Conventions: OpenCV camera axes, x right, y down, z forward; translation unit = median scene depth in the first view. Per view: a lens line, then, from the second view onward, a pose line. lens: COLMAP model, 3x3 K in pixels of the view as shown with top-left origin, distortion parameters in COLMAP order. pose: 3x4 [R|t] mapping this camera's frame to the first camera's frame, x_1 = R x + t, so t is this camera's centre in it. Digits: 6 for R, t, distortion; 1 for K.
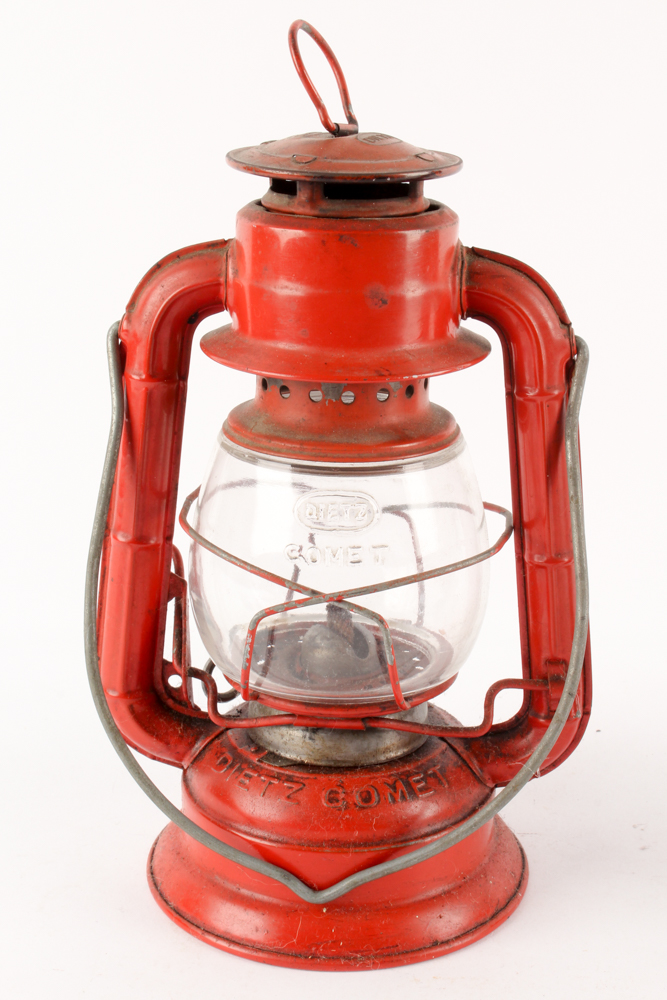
lens RADIAL K [[1145.4, 0, 333.5], [0, 1145.4, 500.0], [0, 0, 1]] dist [0.002677, -0.001178]
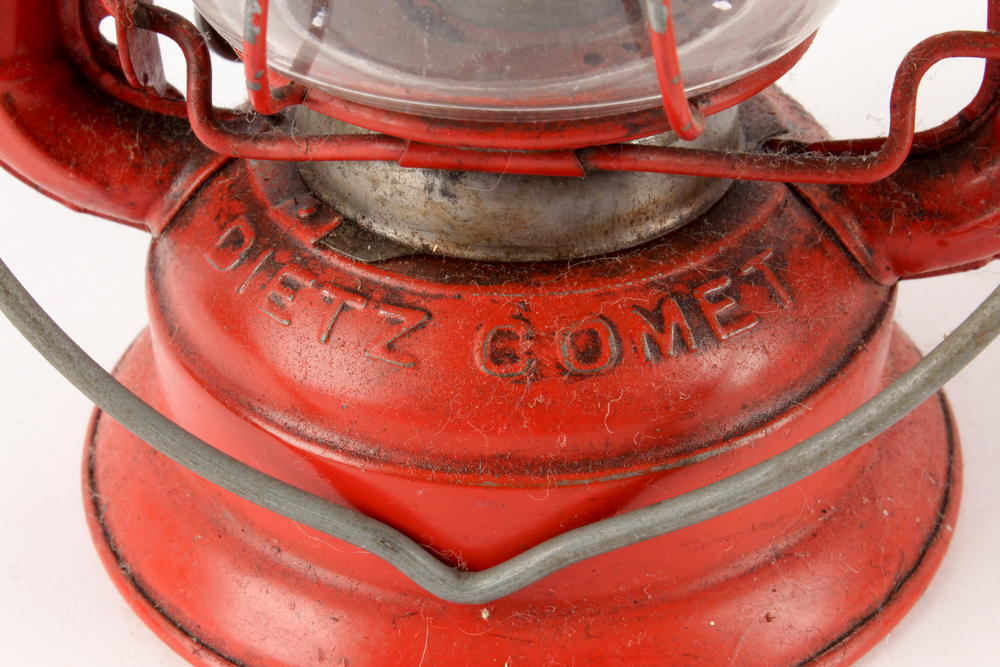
lens RADIAL K [[2225.5, 0, 500.0], [0, 2225.5, 333.5], [0, 0, 1]] dist [0.036378, 0.078666]
pose [[0.999901, -0.009580, -0.010327, 0.006186], [0.012390, 0.946929, 0.321204, 0.009284], [0.006702, -0.321300, 0.946954, 0.265627]]
